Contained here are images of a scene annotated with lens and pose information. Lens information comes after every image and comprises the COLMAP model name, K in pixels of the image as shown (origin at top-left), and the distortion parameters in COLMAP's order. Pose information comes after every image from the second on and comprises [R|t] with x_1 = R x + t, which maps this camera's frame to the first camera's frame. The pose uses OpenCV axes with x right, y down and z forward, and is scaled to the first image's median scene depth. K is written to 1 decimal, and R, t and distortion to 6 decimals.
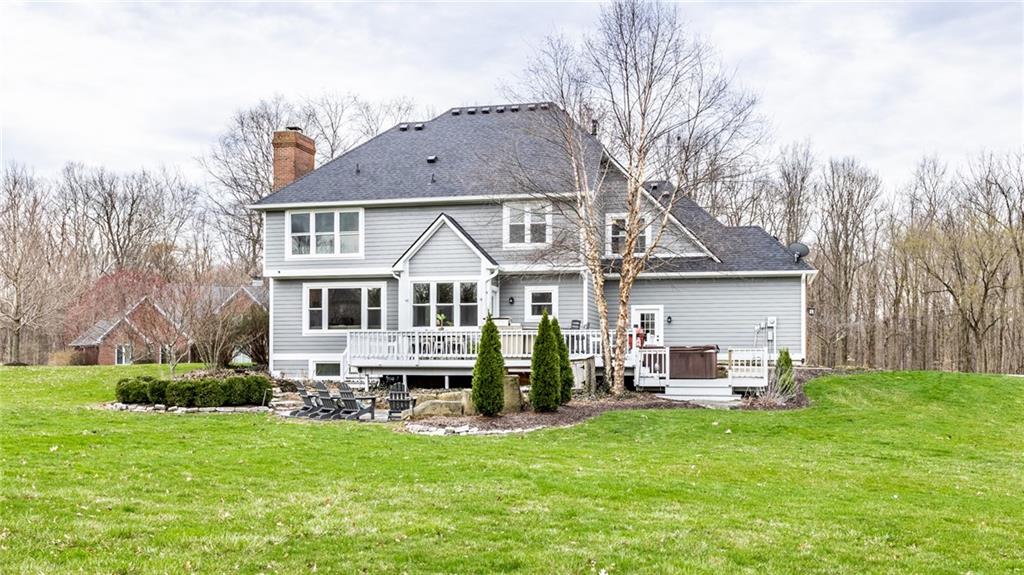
lens RADIAL K [[889.8, 0, 512.0], [0, 889.8, 287.5], [0, 0, 1]] dist [-0.003056, -0.003066]
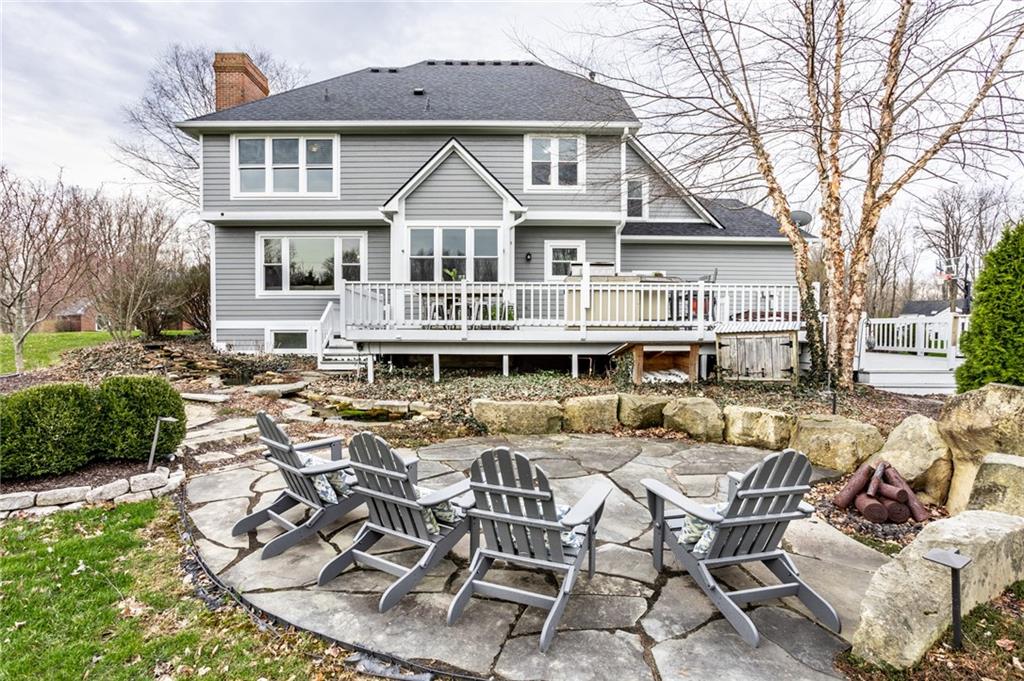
lens RADIAL K [[503.9, 0, 498.1], [0, 503.9, 321.4], [0, 0, 1]] dist [-0.043804, 0.025276]
pose [[0.973622, 0.003167, 0.228145, -0.135322], [-0.019440, 0.997419, 0.069114, 0.042774], [-0.227338, -0.071726, 0.971171, 0.552953]]
